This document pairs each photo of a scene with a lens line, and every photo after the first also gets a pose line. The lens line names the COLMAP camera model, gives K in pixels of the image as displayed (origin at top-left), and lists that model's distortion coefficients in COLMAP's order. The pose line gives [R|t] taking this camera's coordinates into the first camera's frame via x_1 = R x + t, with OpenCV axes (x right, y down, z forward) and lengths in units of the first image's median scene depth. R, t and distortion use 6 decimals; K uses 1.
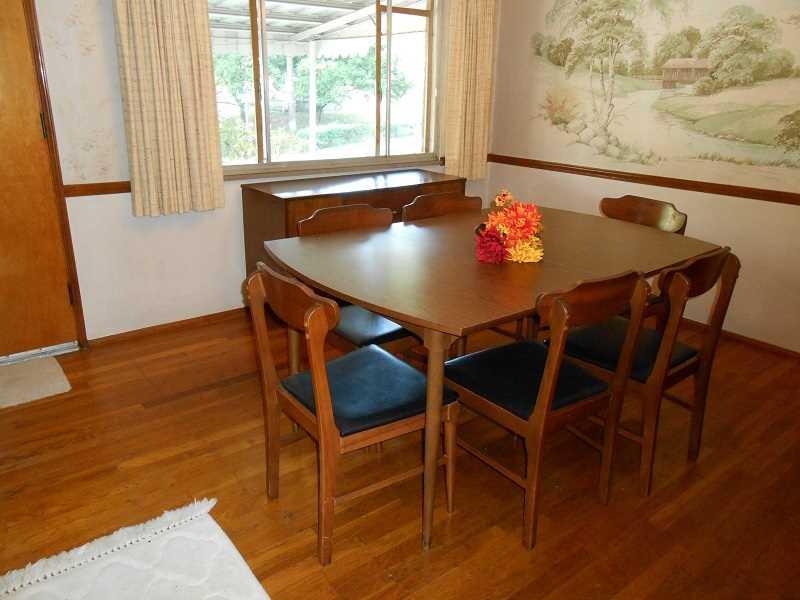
lens RADIAL K [[606.7, 0, 403.8], [0, 606.7, 299.7], [0, 0, 1]] dist [-0.056496, 0.035140]
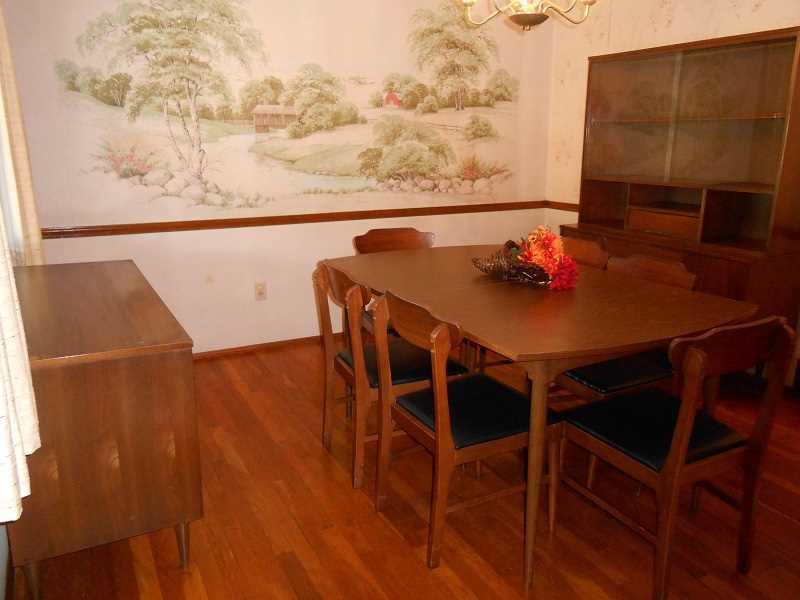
lens RADIAL K [[606.7, 0, 403.8], [0, 606.7, 299.7], [0, 0, 1]] dist [-0.056496, 0.035140]
pose [[0.165184, -0.262737, 0.950623, -0.575121], [0.318423, 0.926453, 0.200727, -0.211686], [-0.933446, 0.269544, 0.236697, 0.587949]]
